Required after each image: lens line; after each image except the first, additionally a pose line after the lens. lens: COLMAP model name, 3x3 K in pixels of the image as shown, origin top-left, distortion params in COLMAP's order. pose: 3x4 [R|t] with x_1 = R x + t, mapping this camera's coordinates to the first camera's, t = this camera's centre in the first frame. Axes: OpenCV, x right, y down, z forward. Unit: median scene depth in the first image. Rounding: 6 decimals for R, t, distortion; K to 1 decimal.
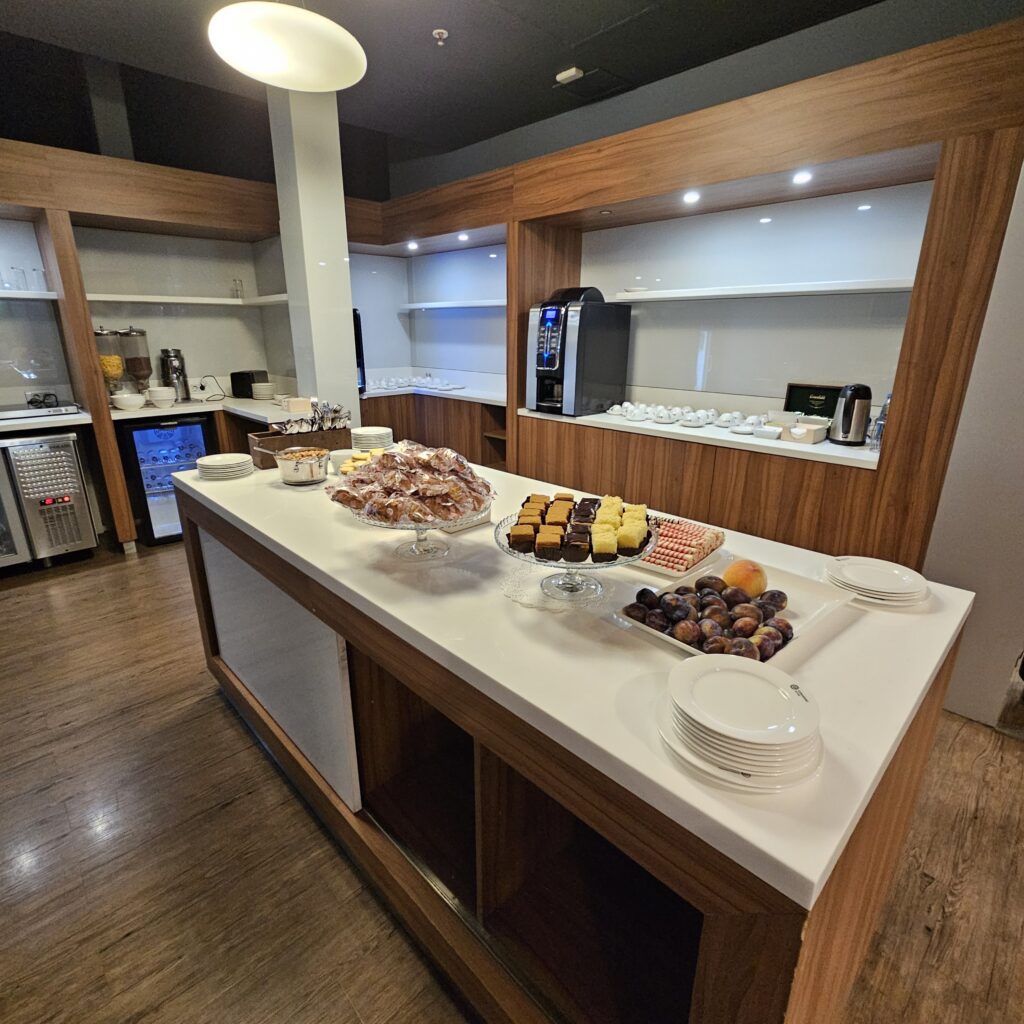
lens RADIAL K [[561.7, 0, 512.0], [0, 561.7, 512.0], [0, 0, 1]] dist [-0.000631, -0.000354]
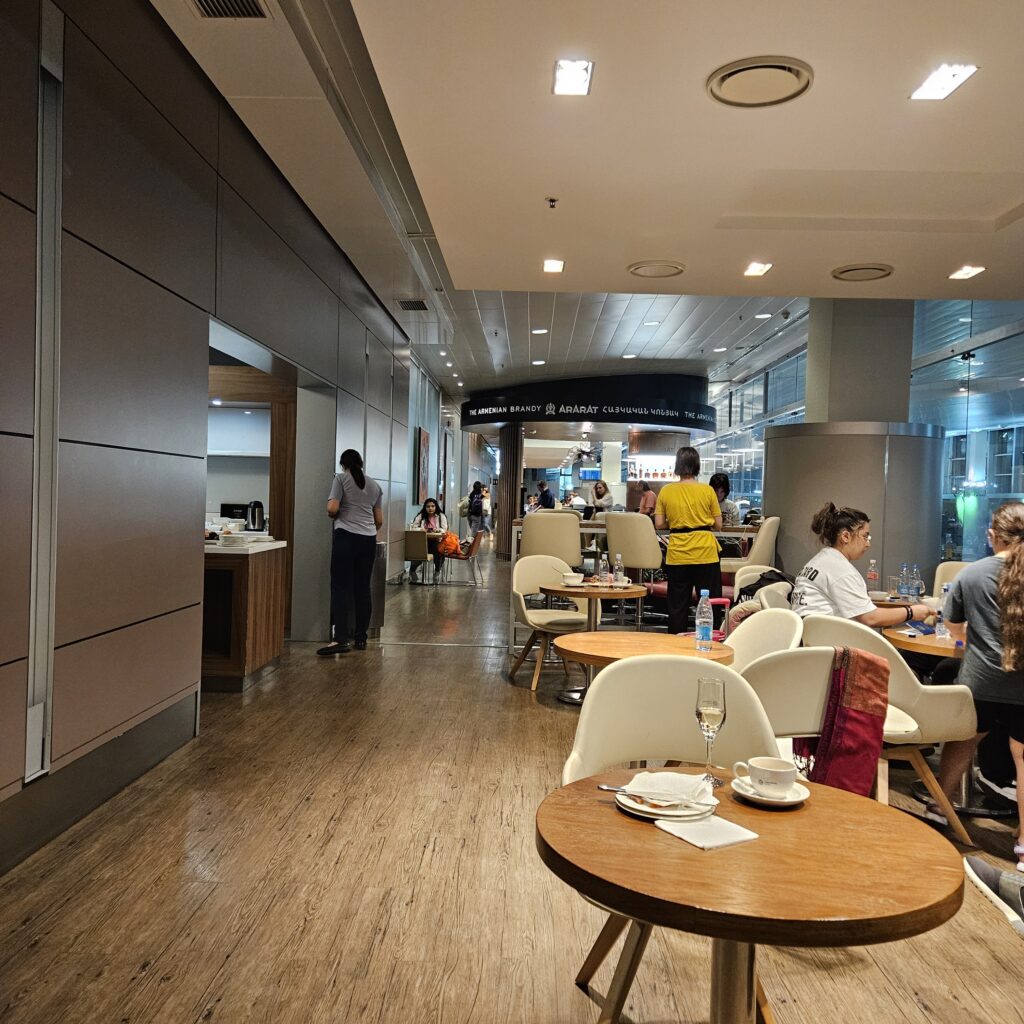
lens RADIAL K [[954.8, 0, 512.0], [0, 954.8, 512.0], [0, 0, 1]] dist [0.003537, 0.001367]
pose [[0.708693, 0.008401, 0.705467, -0.670651], [0.187659, 0.961663, -0.199969, 0.393167], [-0.680101, 0.274104, 0.679948, -1.134454]]
